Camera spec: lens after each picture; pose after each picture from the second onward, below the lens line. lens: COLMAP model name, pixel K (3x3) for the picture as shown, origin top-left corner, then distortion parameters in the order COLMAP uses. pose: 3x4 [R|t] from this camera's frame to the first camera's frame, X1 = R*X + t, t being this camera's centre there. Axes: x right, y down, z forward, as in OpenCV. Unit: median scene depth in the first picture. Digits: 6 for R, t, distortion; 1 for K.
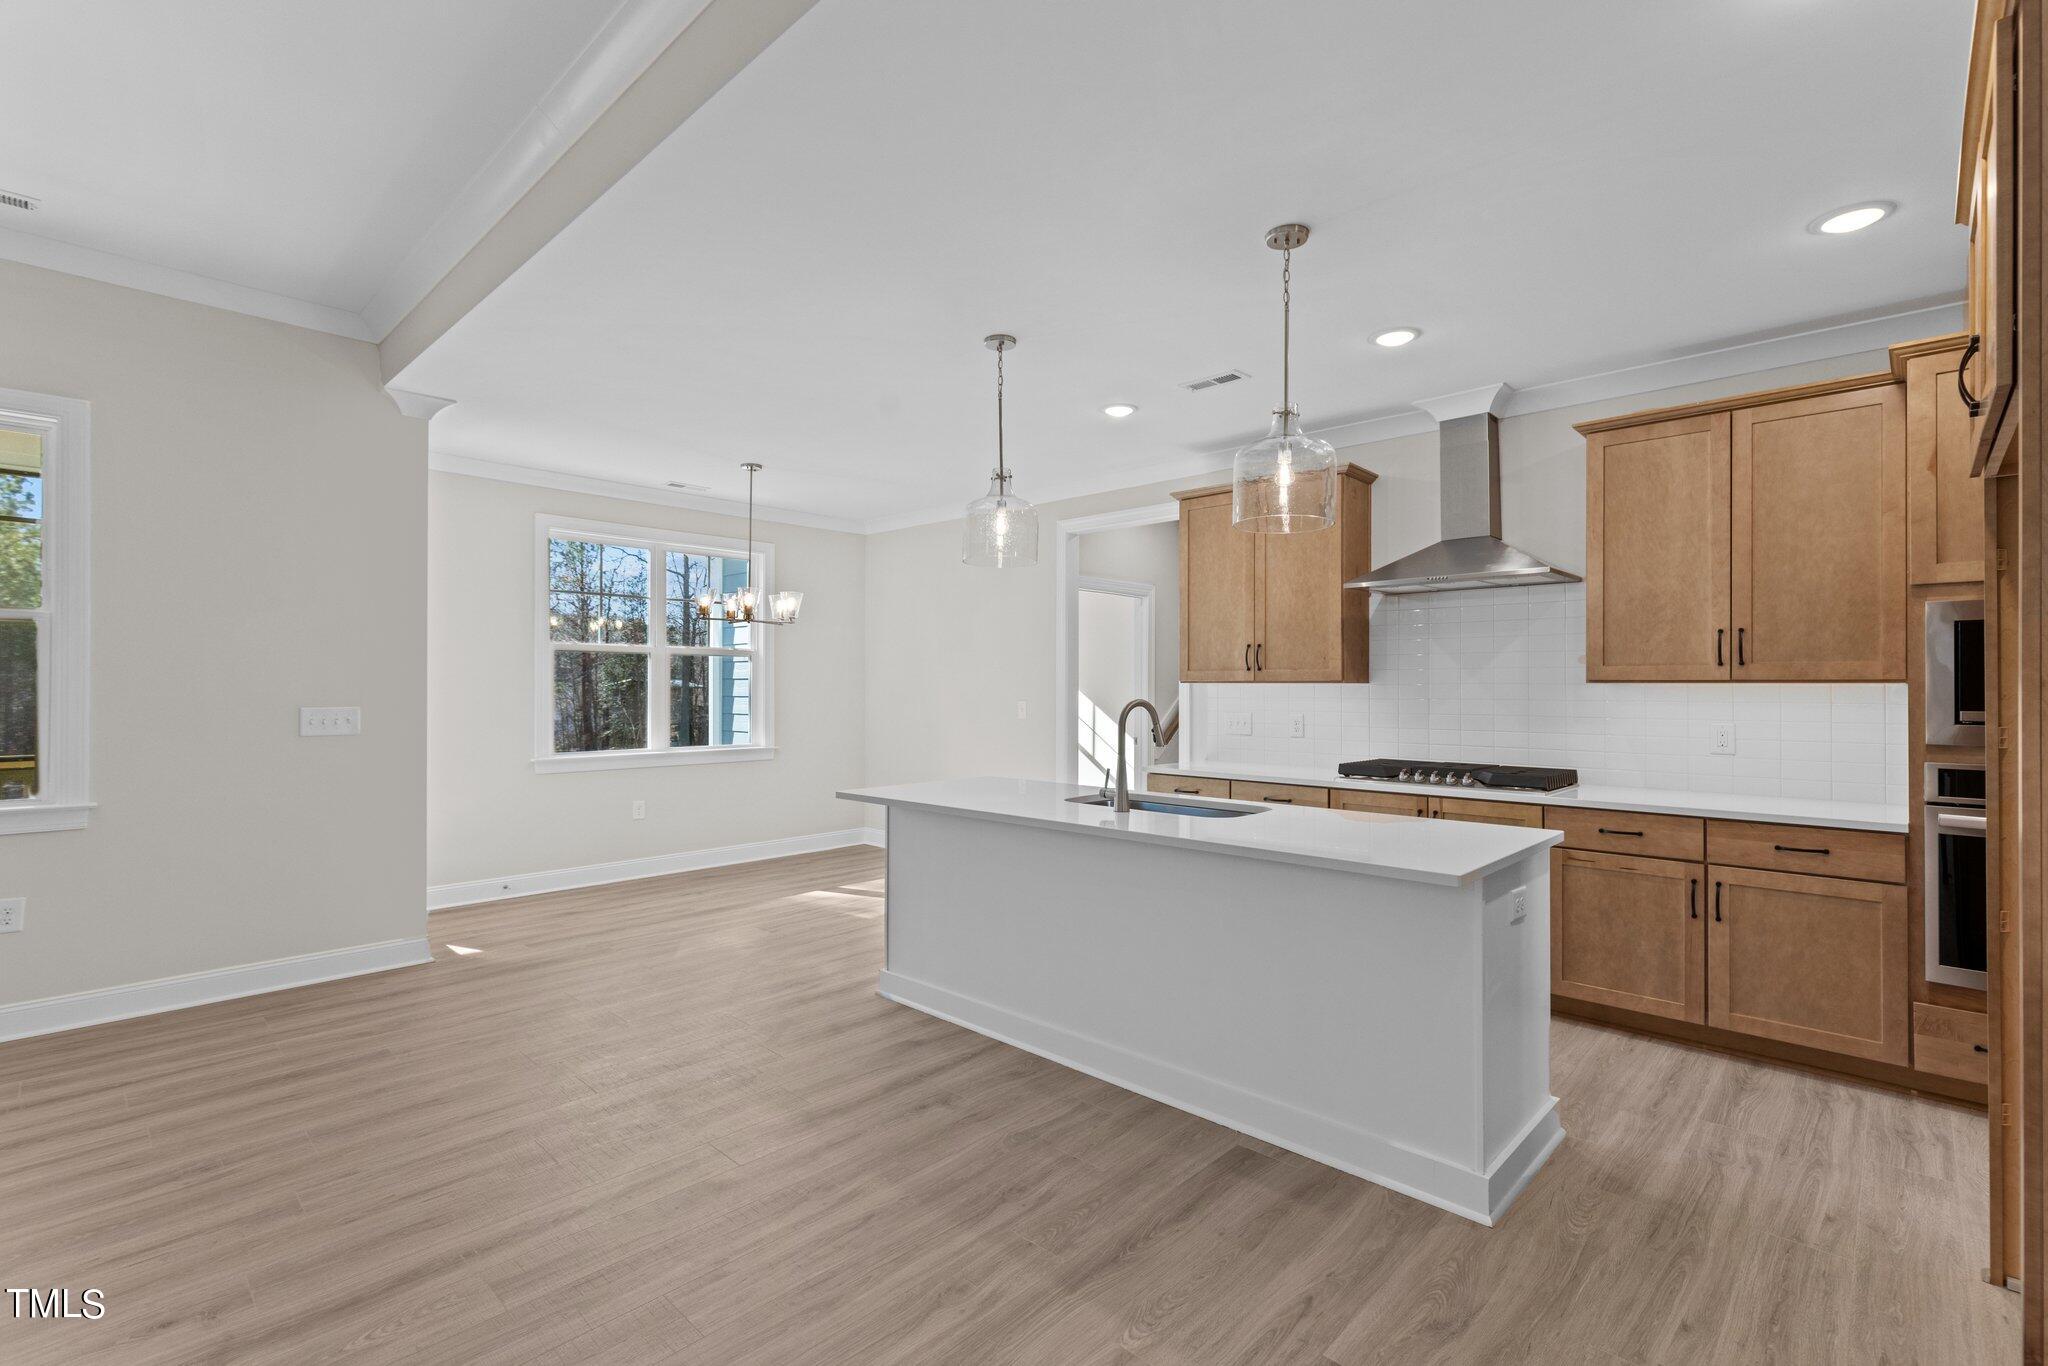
lens RADIAL K [[925.8, 0, 1024.0], [0, 925.8, 681.9], [0, 0, 1]] dist [0.010733, -0.002486]
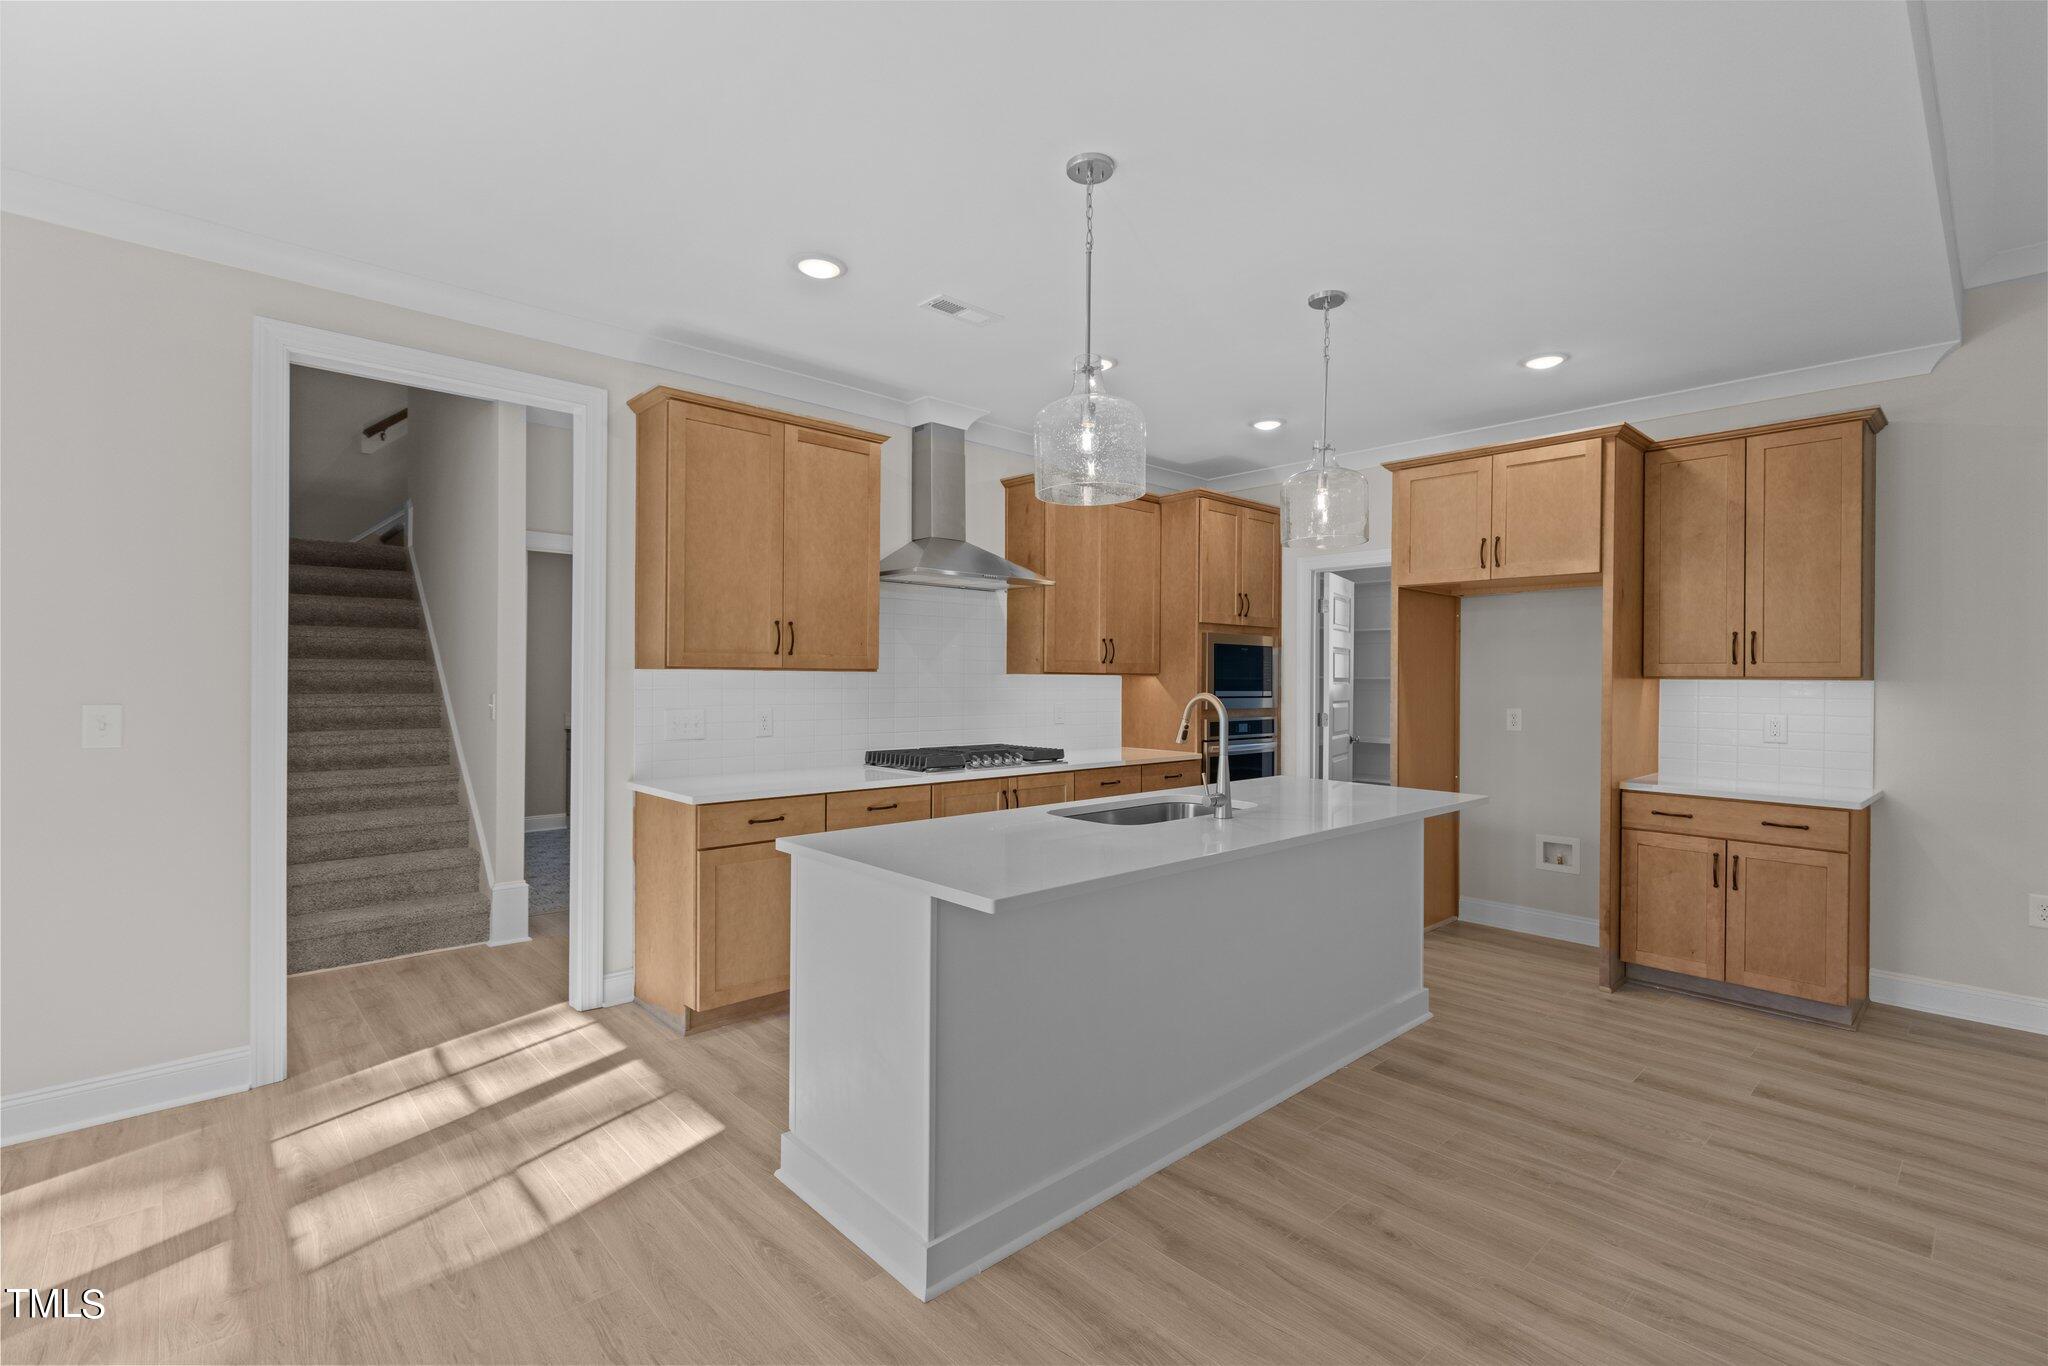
lens RADIAL K [[925.8, 0, 1027.8], [0, 925.8, 673.9], [0, 0, 1]] dist [0.010733, -0.002486]
pose [[0.055660, 0.003408, 0.998444, -0.735641], [-0.011867, 0.999926, -0.002751, 0.005186], [-0.998379, -0.011695, 0.055697, 1.045243]]
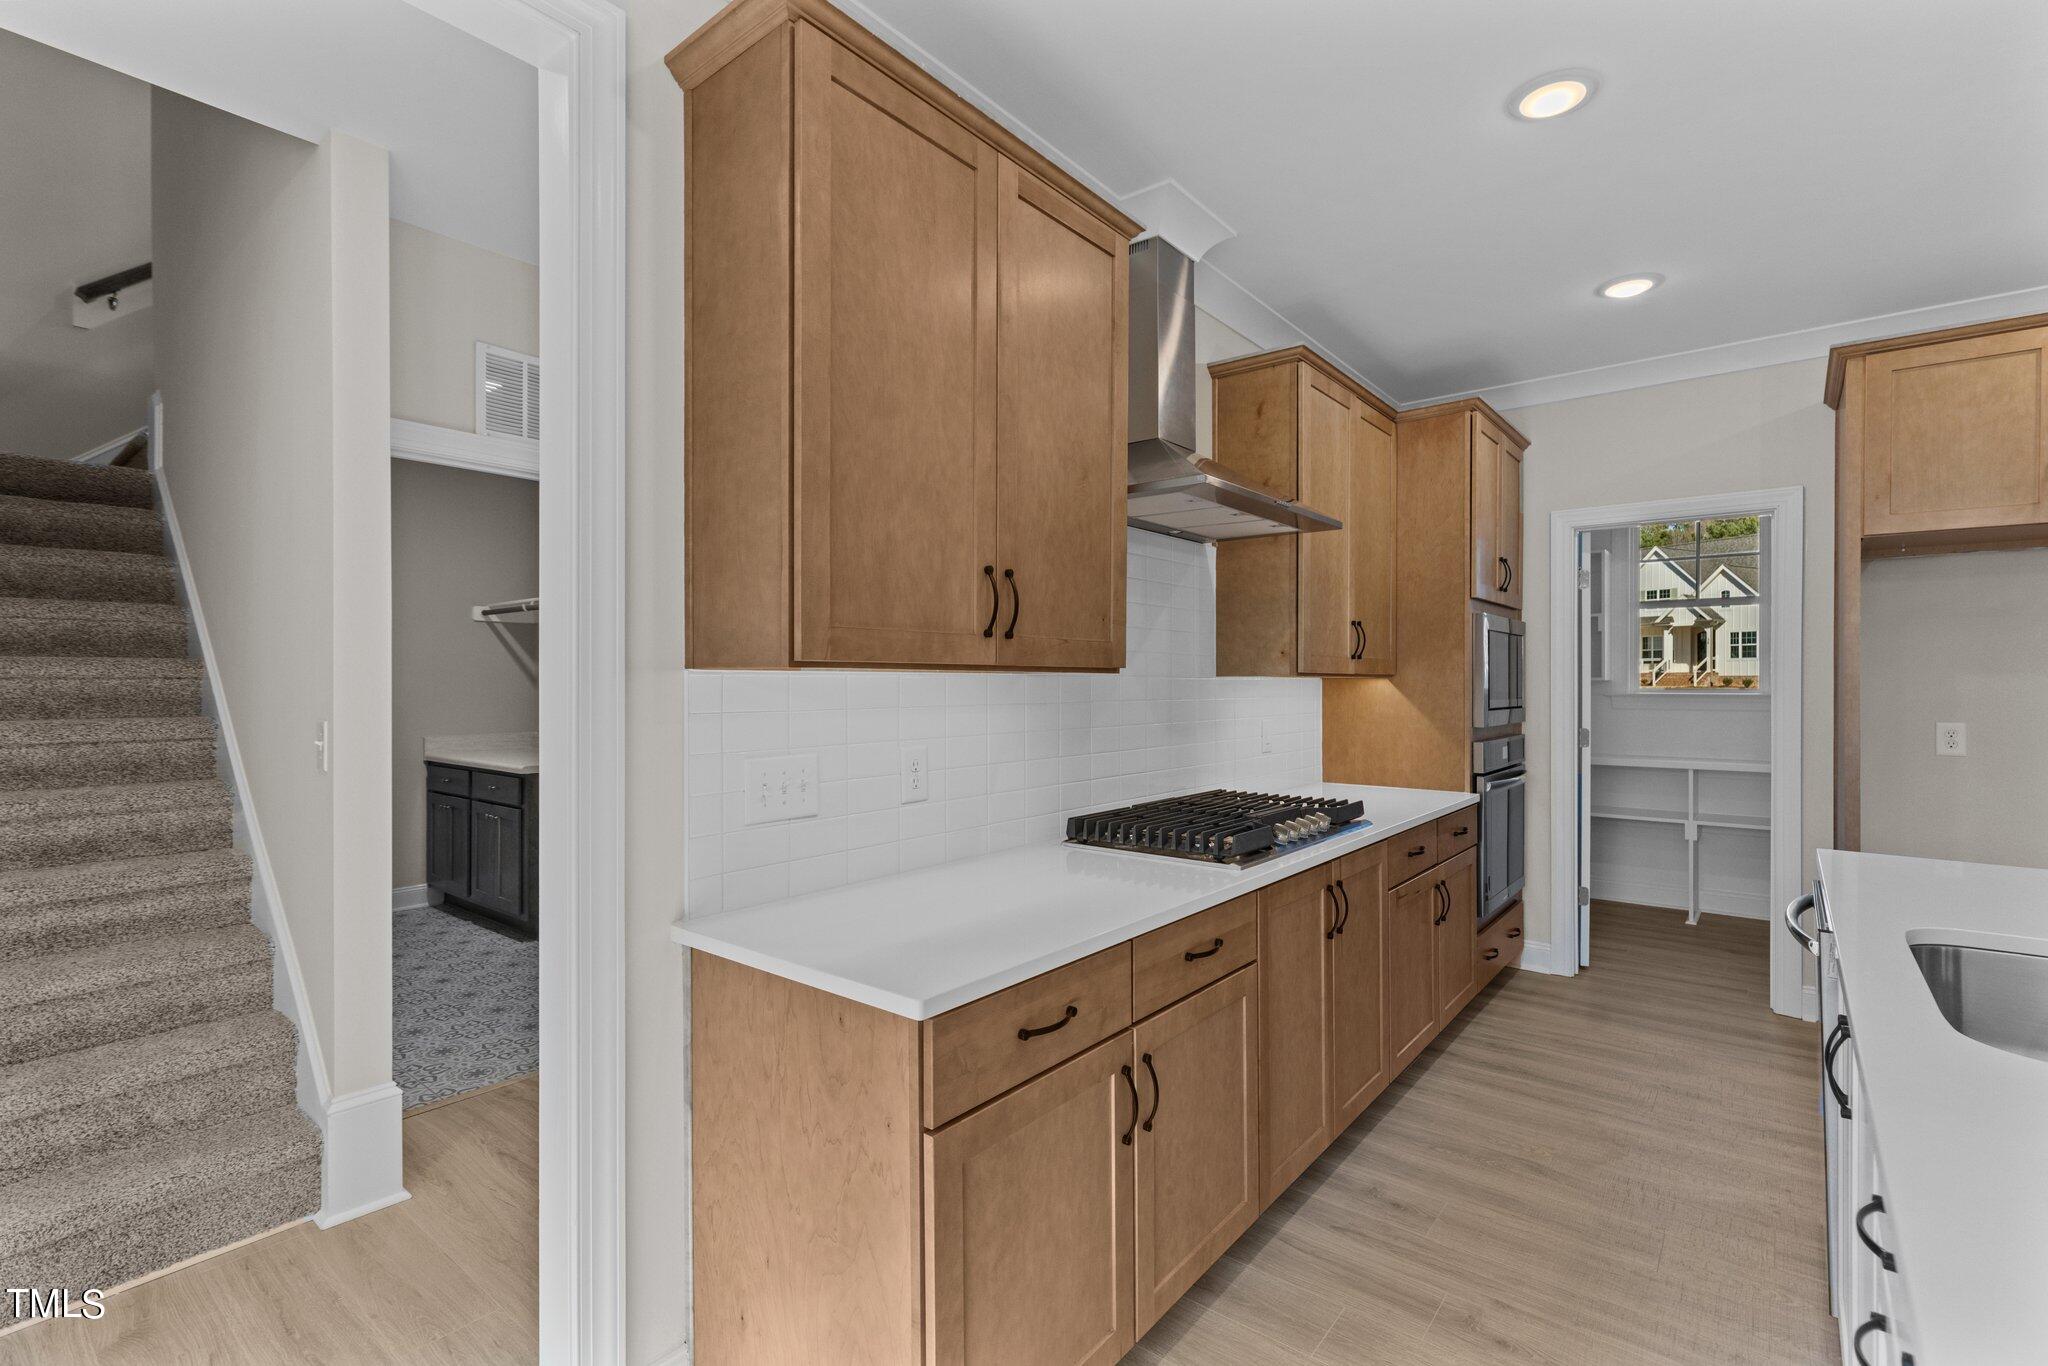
lens RADIAL K [[925.8, 0, 1017.5], [0, 925.8, 682.2], [0, 0, 1]] dist [0.010733, -0.002486]
pose [[-0.081529, -0.002685, 0.996667, -0.176774], [-0.006122, 0.999979, 0.002193, 0.006381], [-0.996652, -0.005922, -0.081544, 1.428333]]
